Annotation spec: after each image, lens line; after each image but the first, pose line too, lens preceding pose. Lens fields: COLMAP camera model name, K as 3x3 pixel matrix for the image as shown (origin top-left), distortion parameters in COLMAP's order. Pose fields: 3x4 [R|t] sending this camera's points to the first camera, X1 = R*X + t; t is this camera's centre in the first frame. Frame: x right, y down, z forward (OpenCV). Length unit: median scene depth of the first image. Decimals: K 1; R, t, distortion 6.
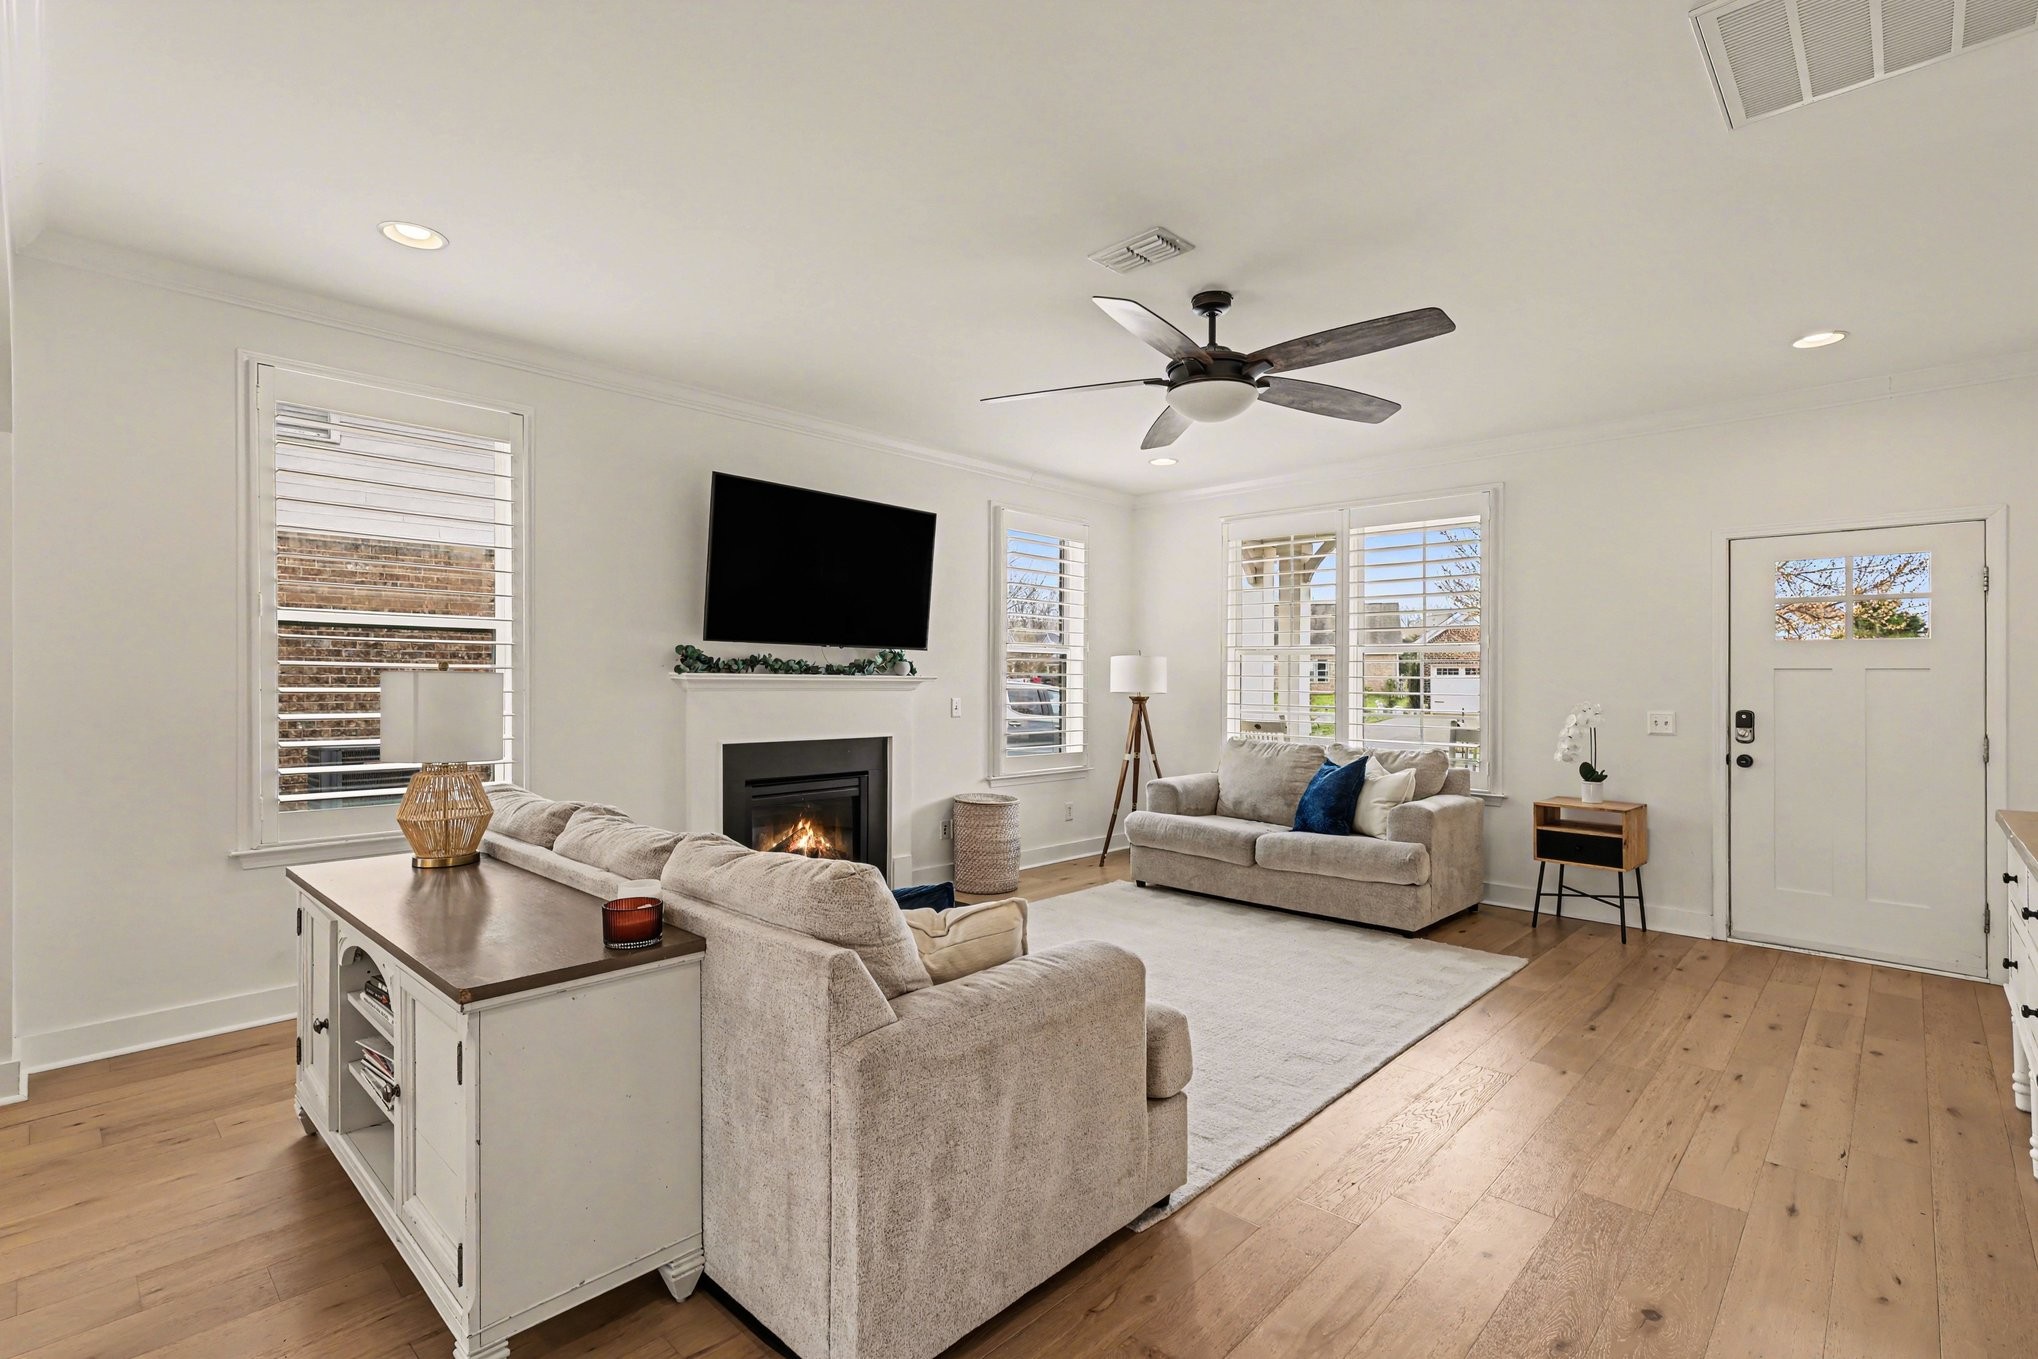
lens RADIAL K [[946.9, 0, 1015.0], [0, 946.9, 679.3], [0, 0, 1]] dist [-0.014526, -0.001393]
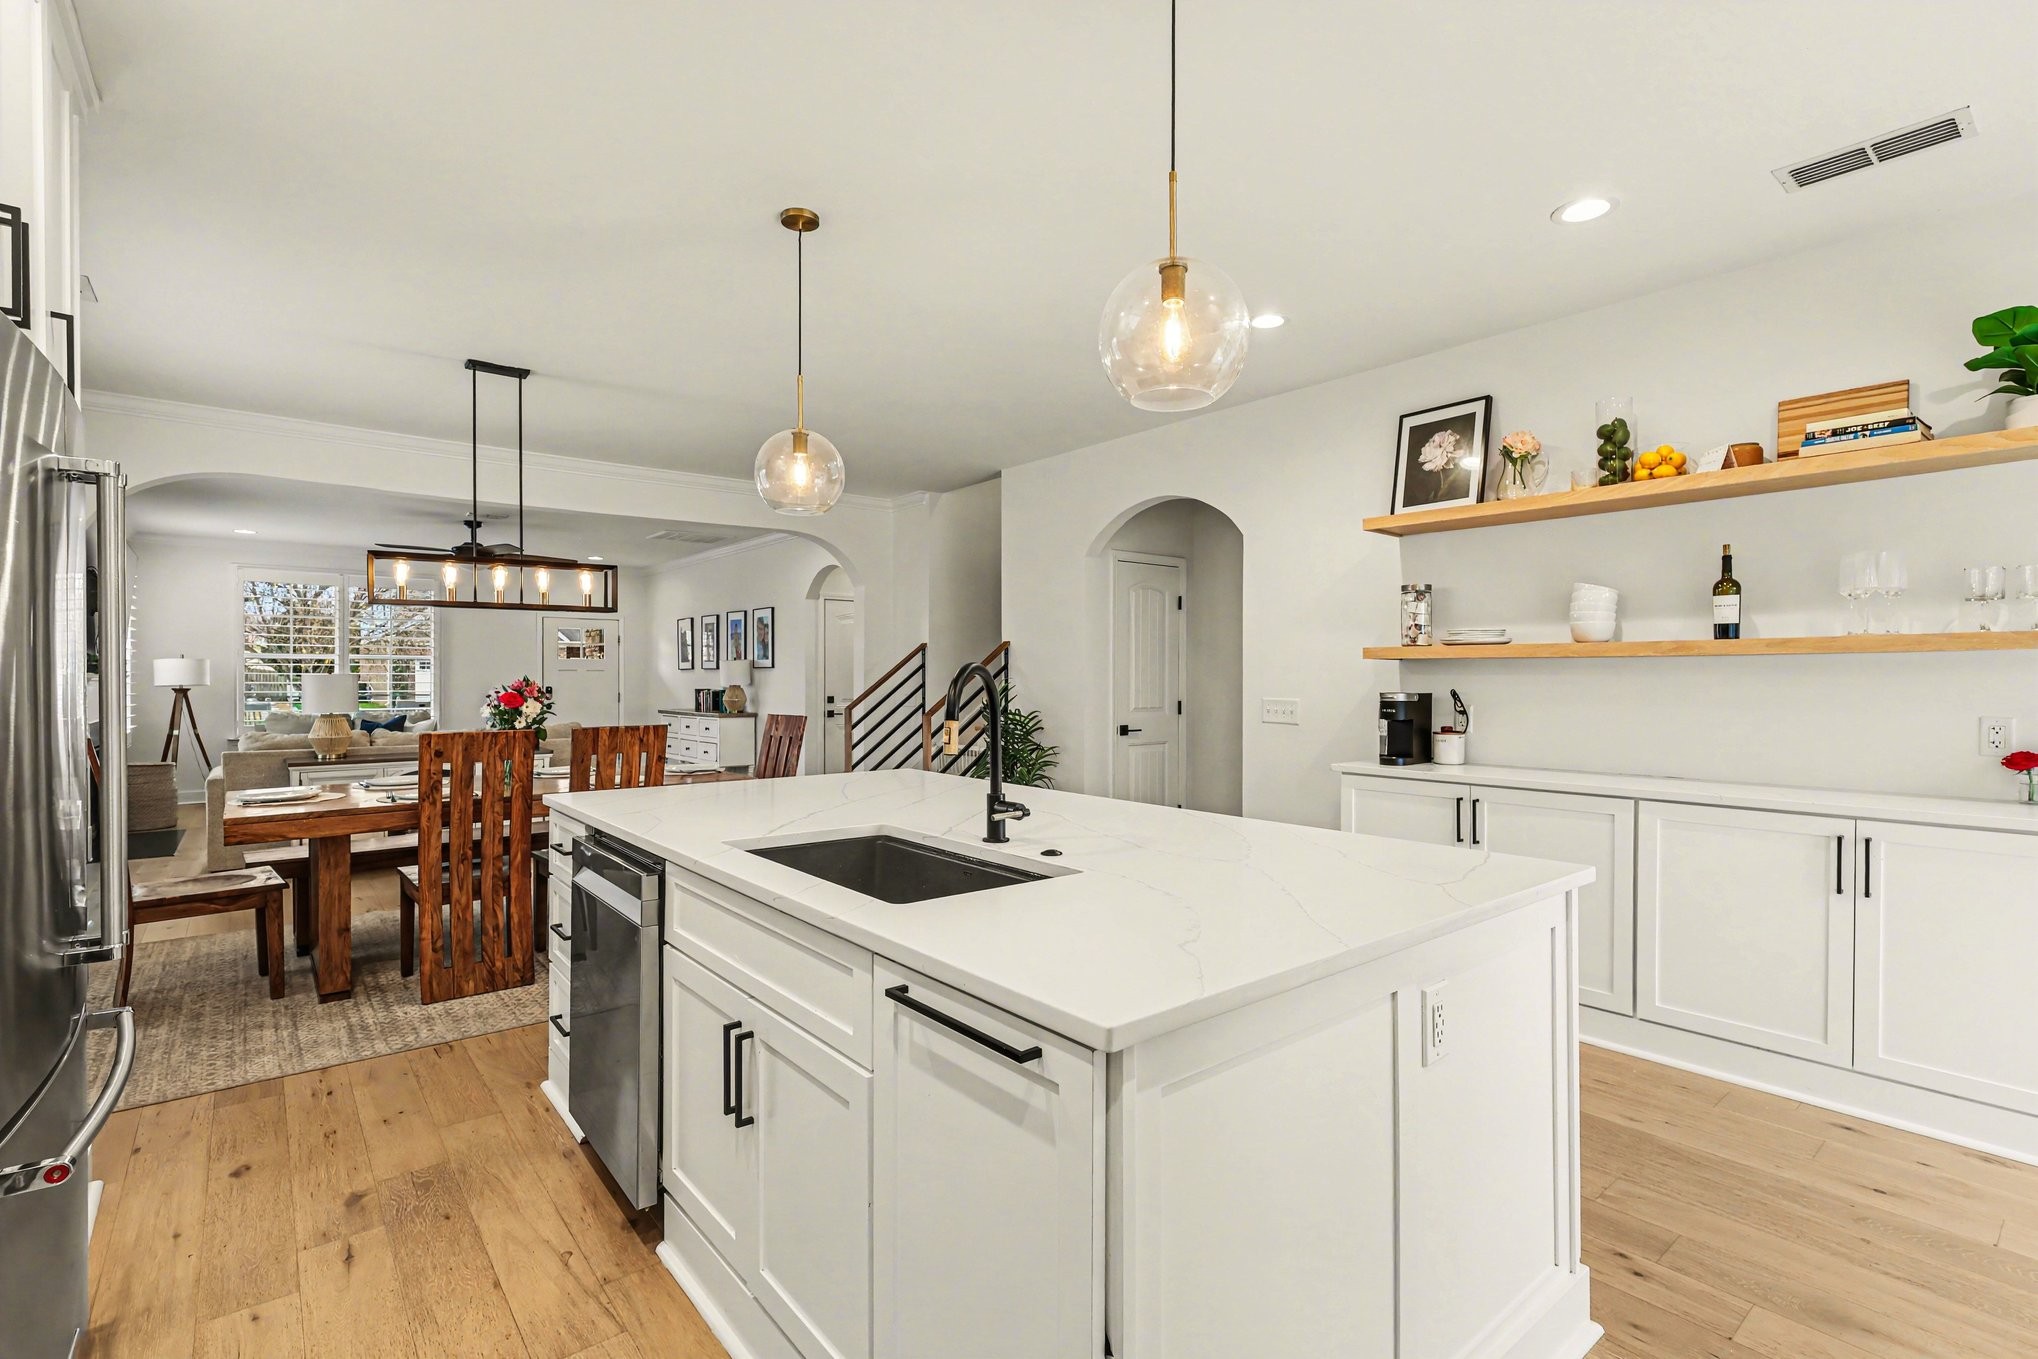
lens RADIAL K [[946.9, 0, 1024.0], [0, 946.9, 682.5], [0, 0, 1]] dist [-0.014526, -0.001393]
pose [[0.128801, -0.007374, 0.991643, -1.513573], [-0.004933, 0.999955, 0.008076, -0.009277], [-0.991658, -0.005932, 0.128759, -0.561583]]
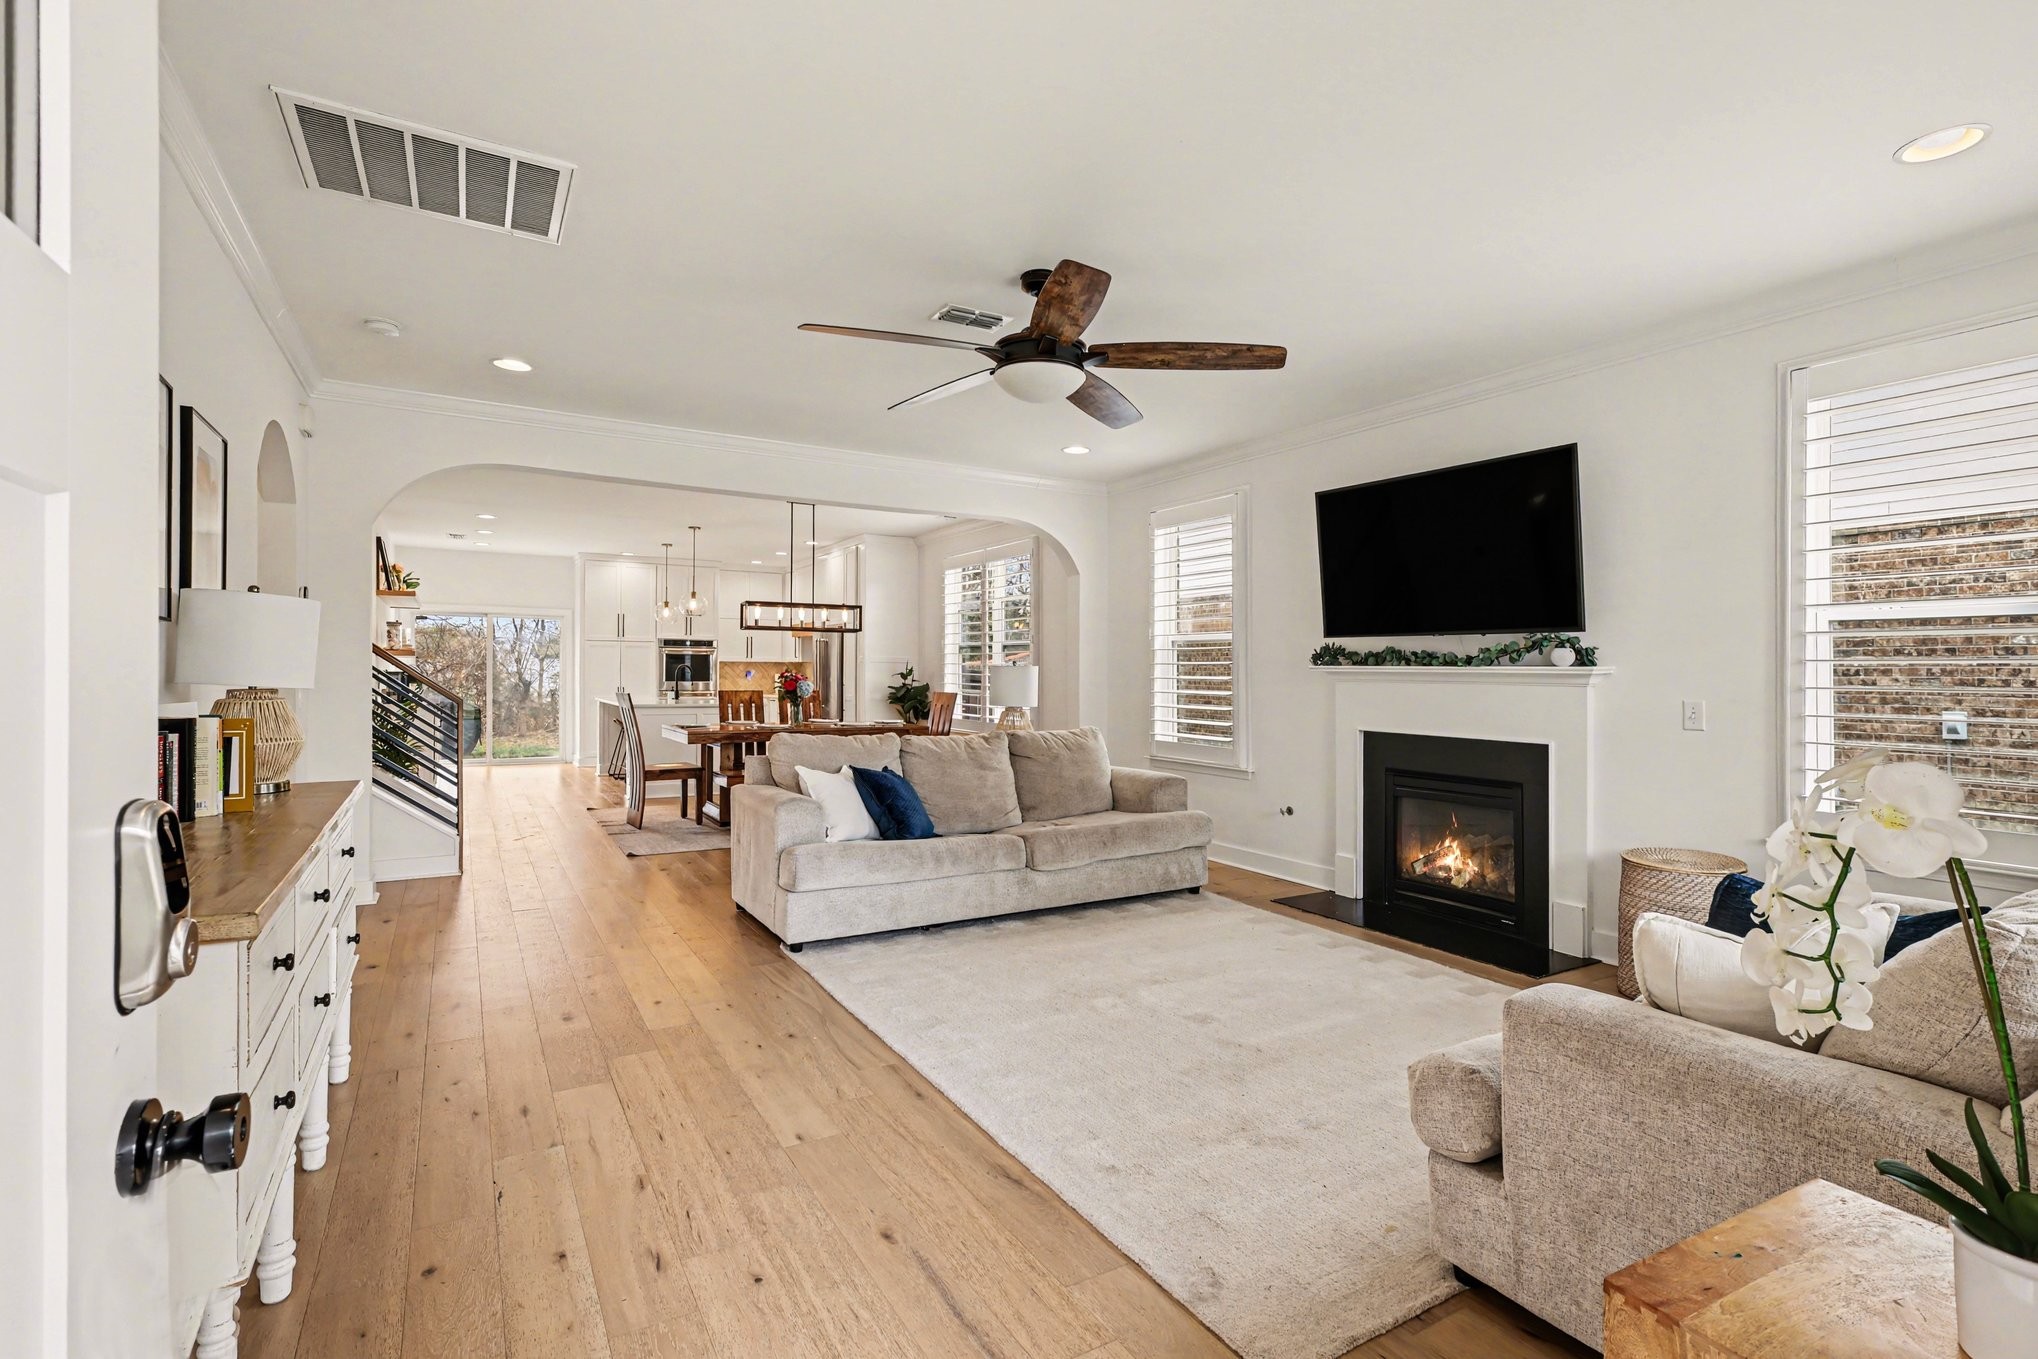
lens RADIAL K [[946.9, 0, 1020.9], [0, 946.9, 677.3], [0, 0, 1]] dist [-0.014526, -0.001393]
pose [[-0.266768, -0.003261, -0.963755, 0.787257], [-0.008136, 0.999966, -0.001132, 0.010521], [0.963726, 0.007539, -0.266786, 0.832770]]
